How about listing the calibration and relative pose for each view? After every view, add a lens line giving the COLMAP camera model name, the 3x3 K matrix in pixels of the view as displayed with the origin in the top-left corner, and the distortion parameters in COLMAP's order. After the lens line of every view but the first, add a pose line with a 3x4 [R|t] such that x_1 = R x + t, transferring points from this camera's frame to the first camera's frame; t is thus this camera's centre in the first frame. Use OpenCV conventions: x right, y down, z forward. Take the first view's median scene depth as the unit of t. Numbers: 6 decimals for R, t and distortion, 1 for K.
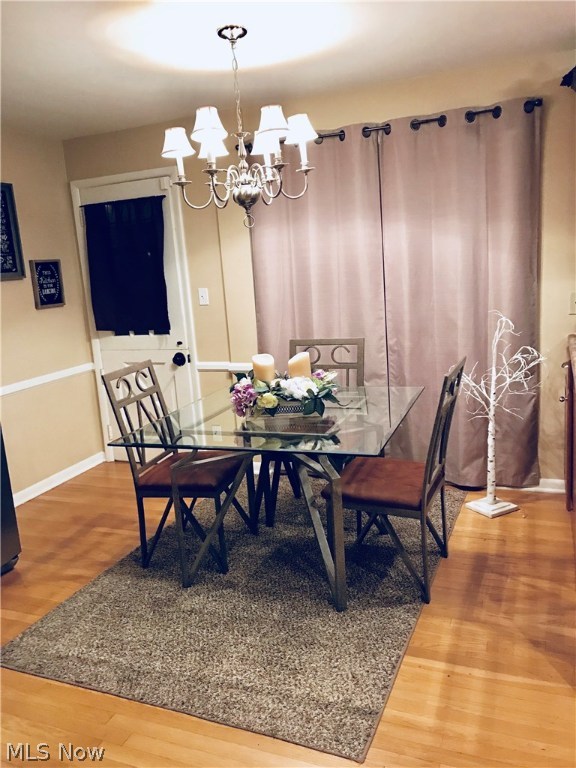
lens RADIAL K [[635.6, 0, 286.1], [0, 635.6, 380.3], [0, 0, 1]] dist [0.044016, -0.048747]
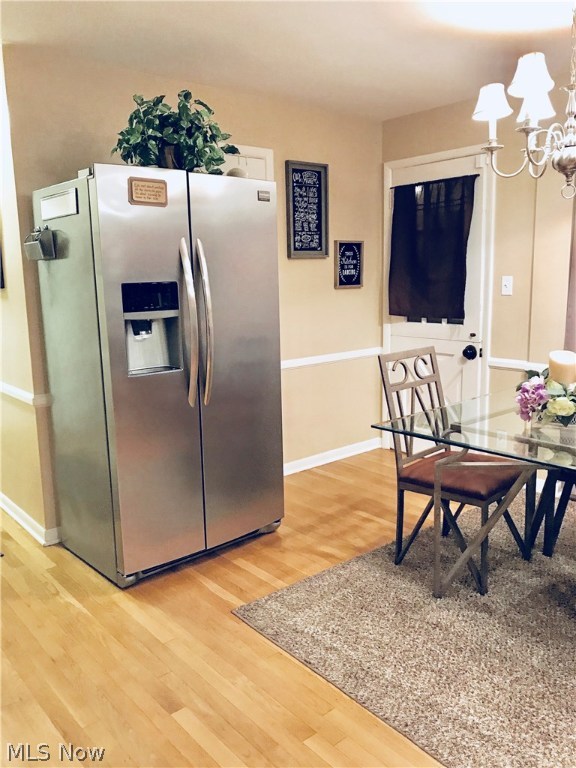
lens RADIAL K [[635.6, 0, 286.2], [0, 635.6, 379.4], [0, 0, 1]] dist [0.044016, -0.048747]
pose [[0.886261, 0.128369, -0.445042, 0.017673], [-0.127610, 0.991314, 0.031814, 0.014921], [0.445261, 0.028596, 0.894944, 0.079173]]
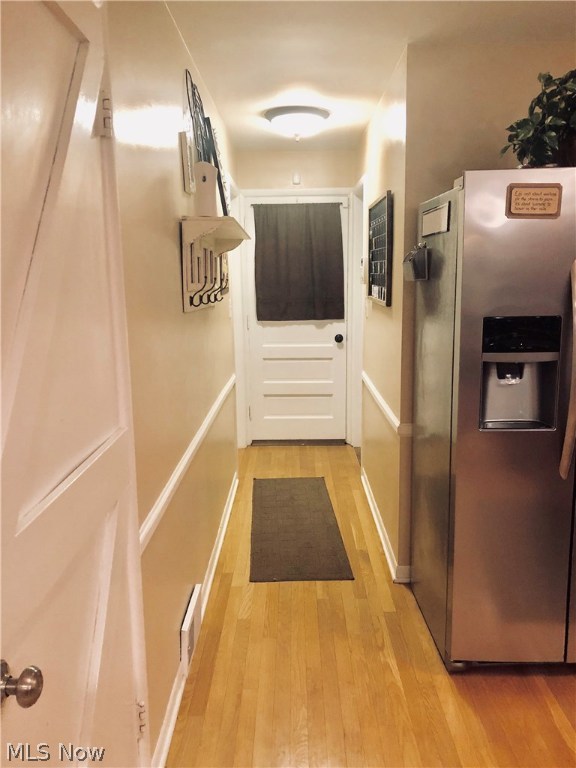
lens RADIAL K [[630.0, 0, 295.3], [0, 630.0, 385.4], [0, 0, 1]] dist [0.025708, 0.008609]
pose [[0.386747, 0.234529, -0.891865, -0.023278], [-0.187548, 0.966912, 0.172936, -0.062518], [0.902913, 0.100385, 0.417936, 0.270362]]
